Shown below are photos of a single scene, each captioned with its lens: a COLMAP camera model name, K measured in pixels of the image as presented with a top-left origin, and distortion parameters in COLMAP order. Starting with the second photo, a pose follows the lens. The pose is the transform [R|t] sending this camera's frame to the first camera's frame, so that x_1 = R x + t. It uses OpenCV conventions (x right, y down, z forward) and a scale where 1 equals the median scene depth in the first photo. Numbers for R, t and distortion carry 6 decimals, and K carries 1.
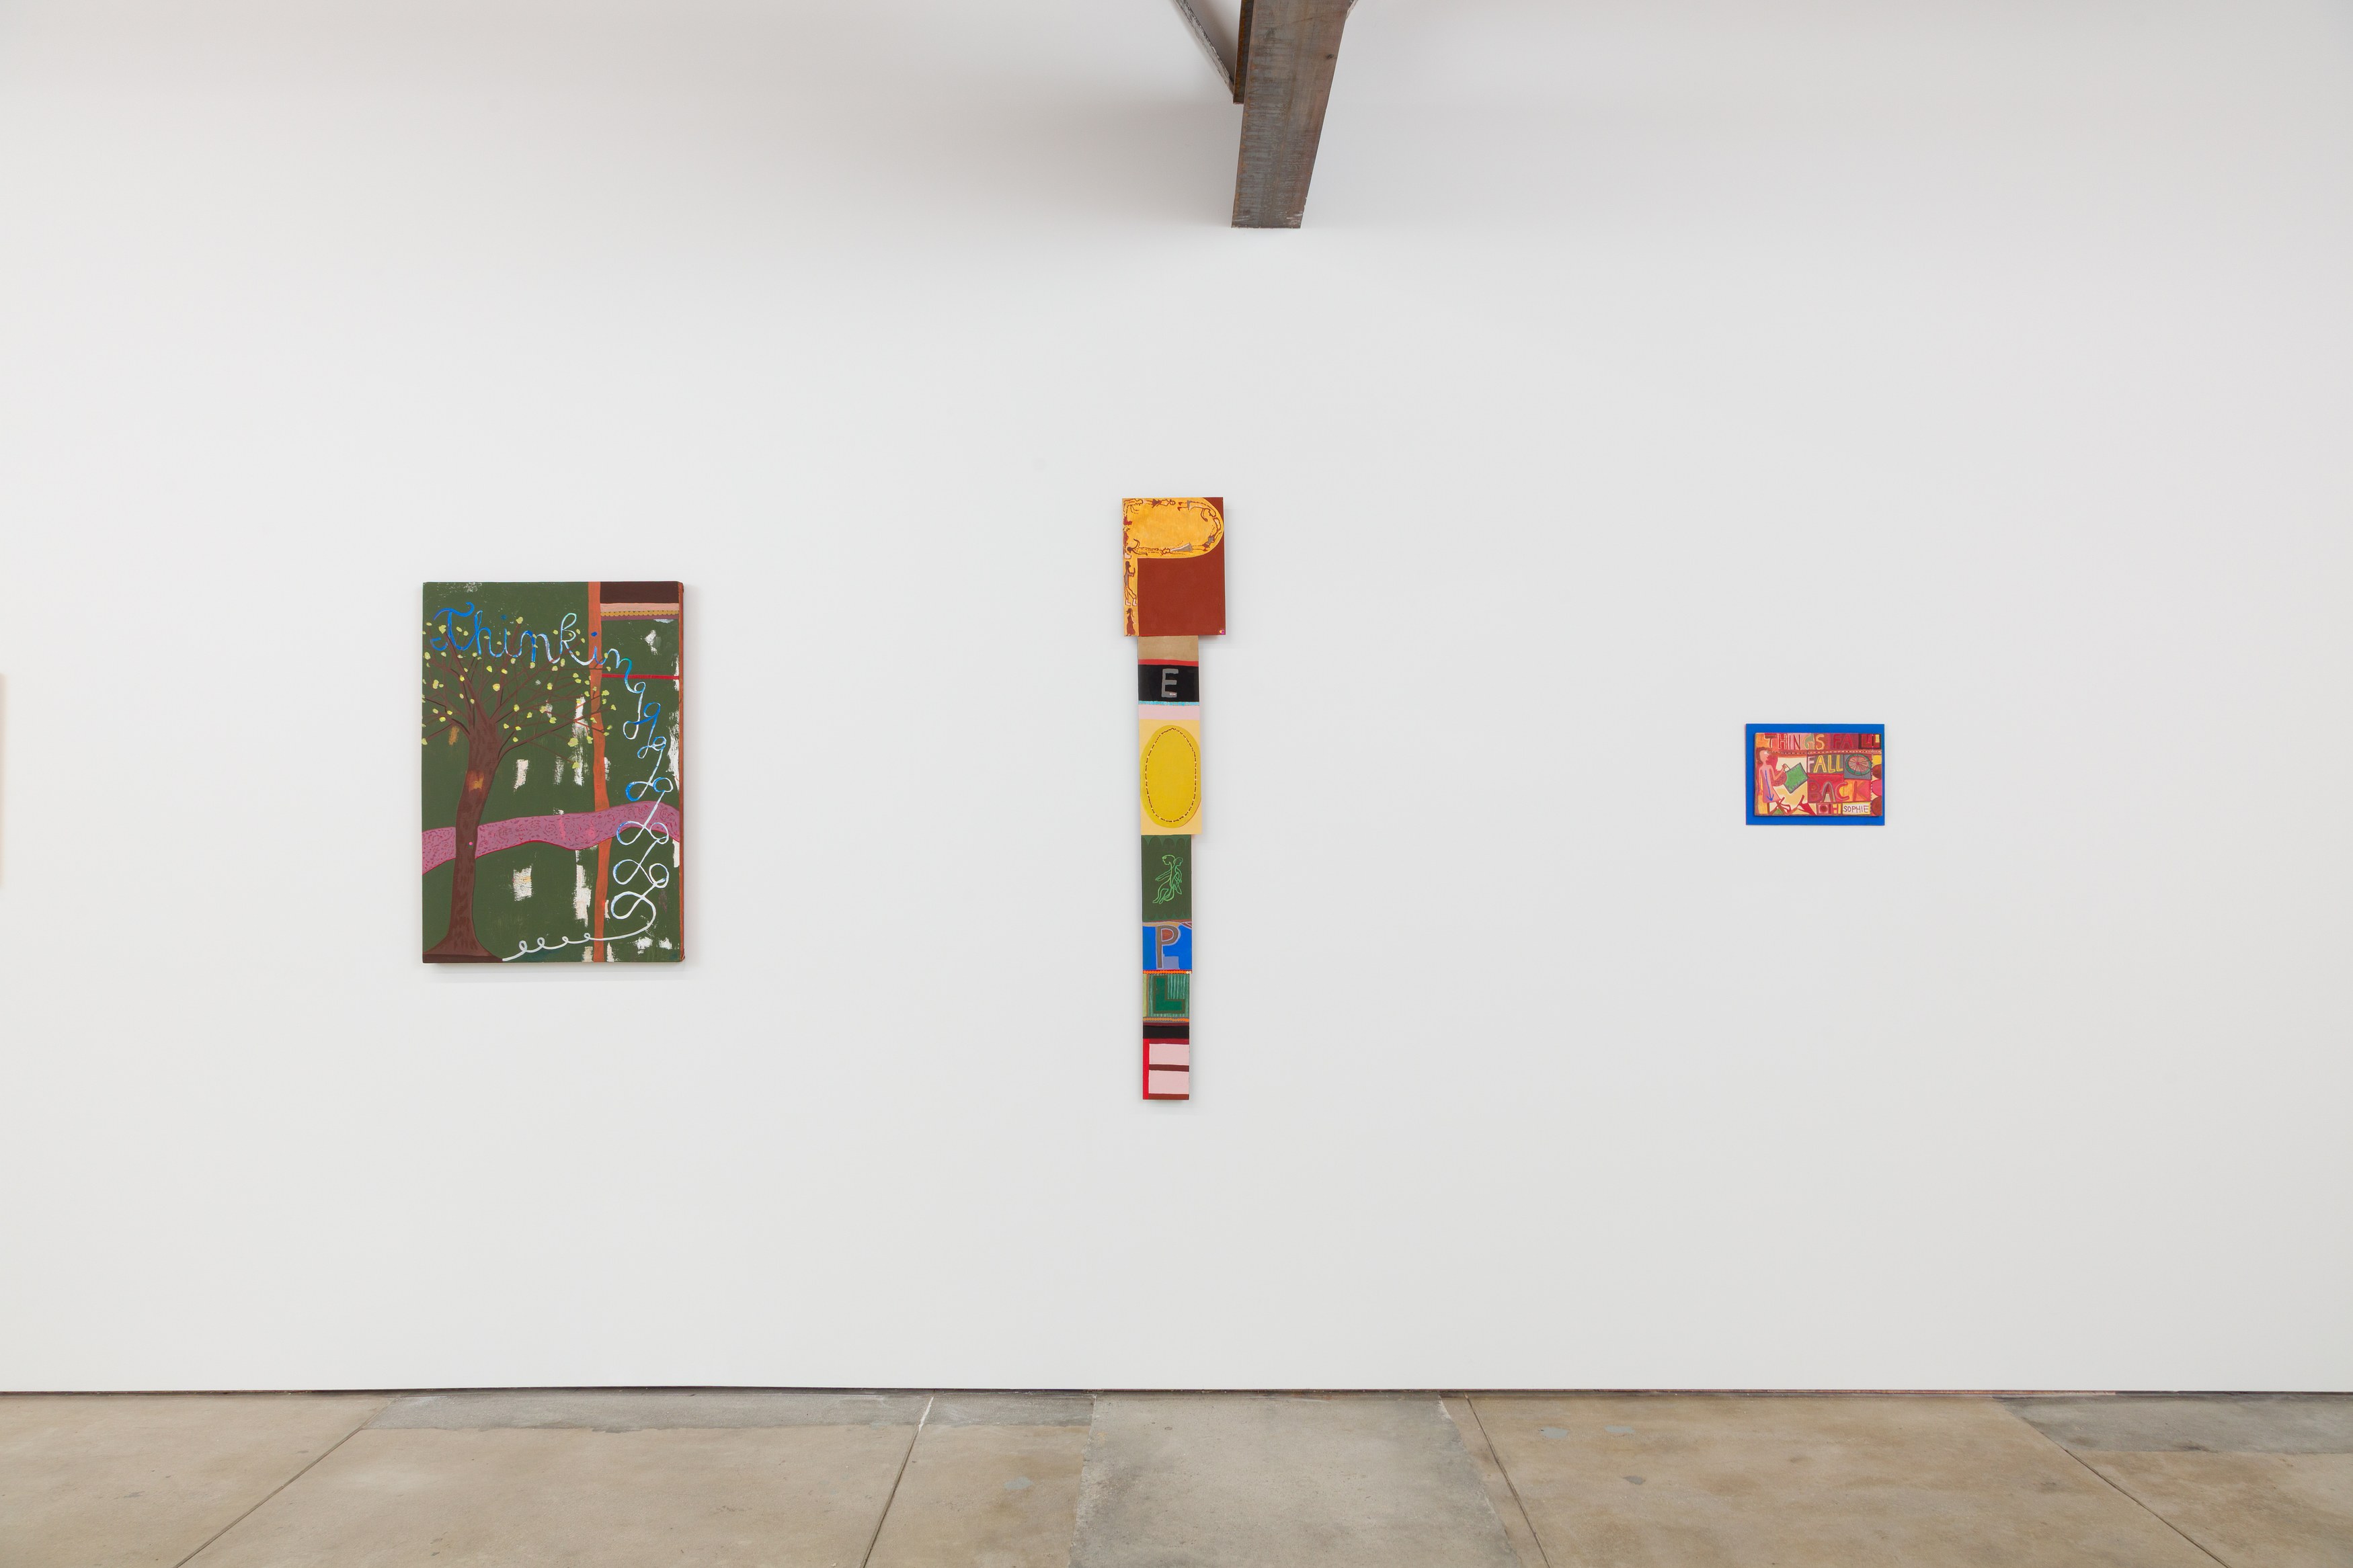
lens RADIAL K [[1559.3, 0, 1142.7], [0, 1559.3, 781.0], [0, 0, 1]] dist [0.013647, -0.001527]
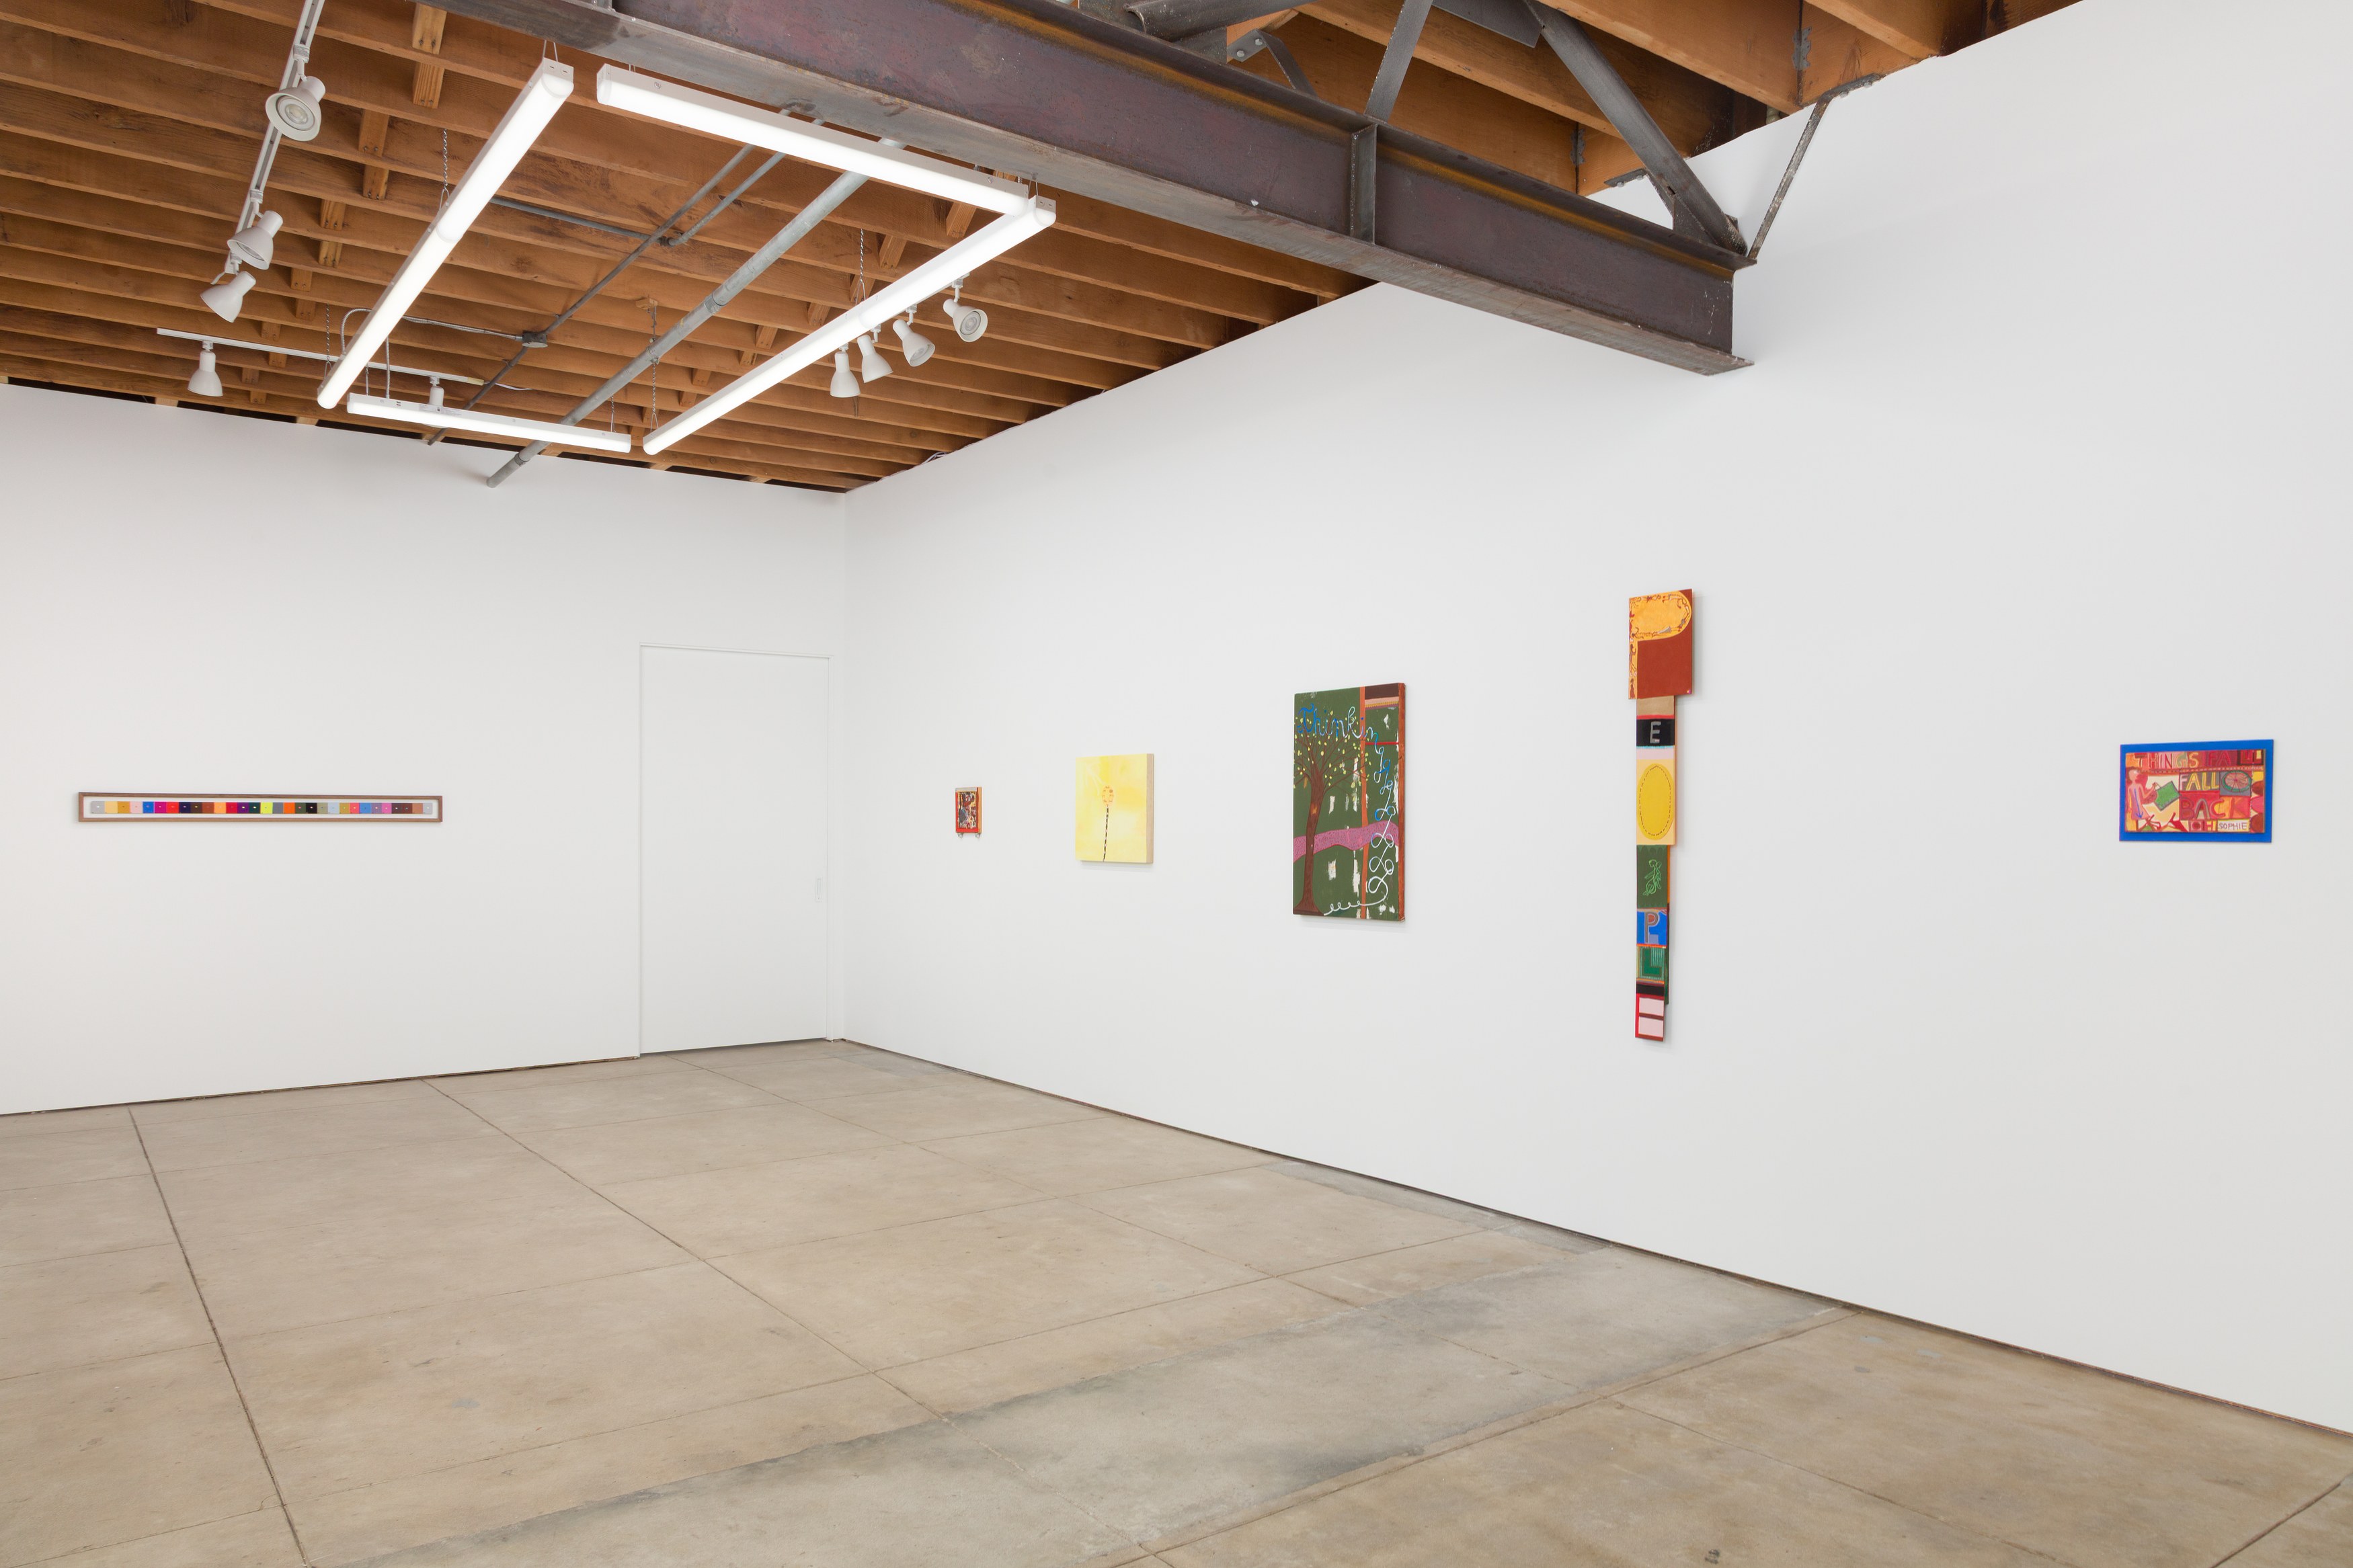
lens RADIAL K [[1566.6, 0, 1182.7], [0, 1566.6, 889.1], [0, 0, 1]] dist [0.007263, 0.002142]
pose [[0.595656, 0.033142, -0.802555, 0.861799], [0.010982, 0.998719, 0.049394, 0.001094], [0.803164, -0.038235, 0.594529, -0.133554]]
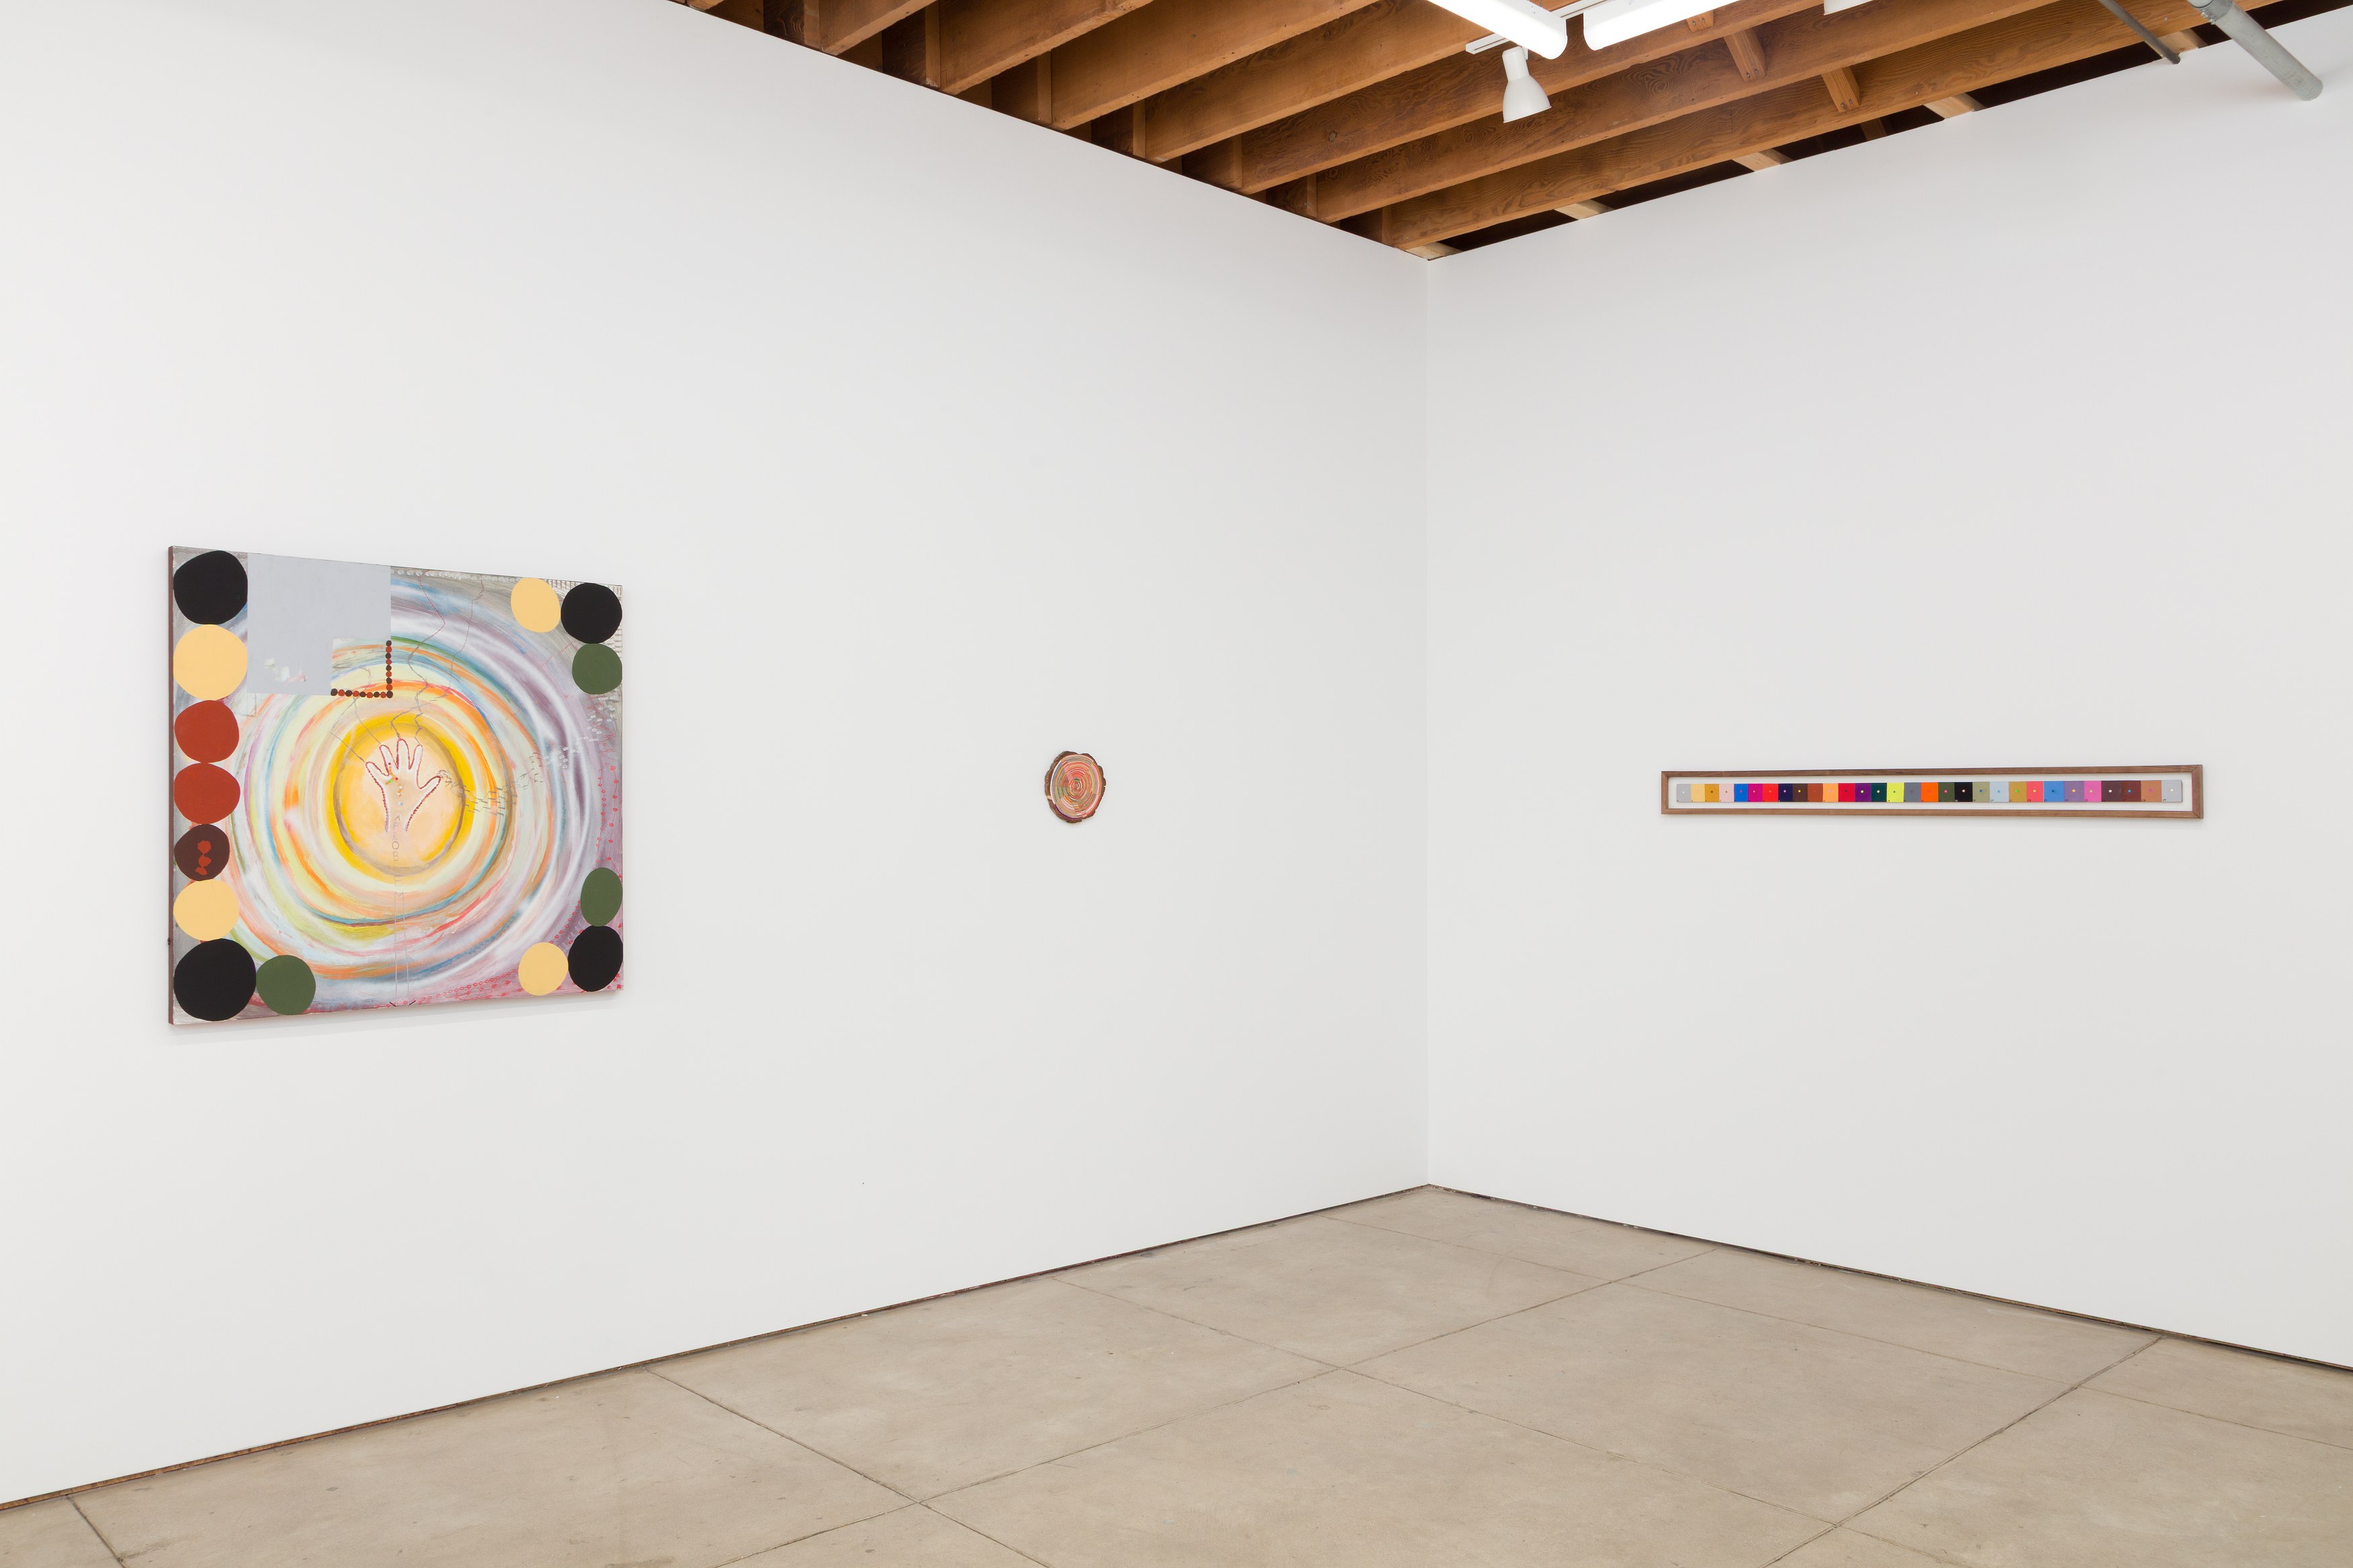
lens RADIAL K [[1772.3, 0, 1172.1], [0, 1772.3, 813.7], [0, 0, 1]] dist [0.000216, -0.007651]
pose [[-0.722153, -0.002758, -0.691727, -0.252157], [0.002804, 0.999972, -0.006915, 0.008273], [0.691727, -0.006934, -0.722126, 0.796303]]
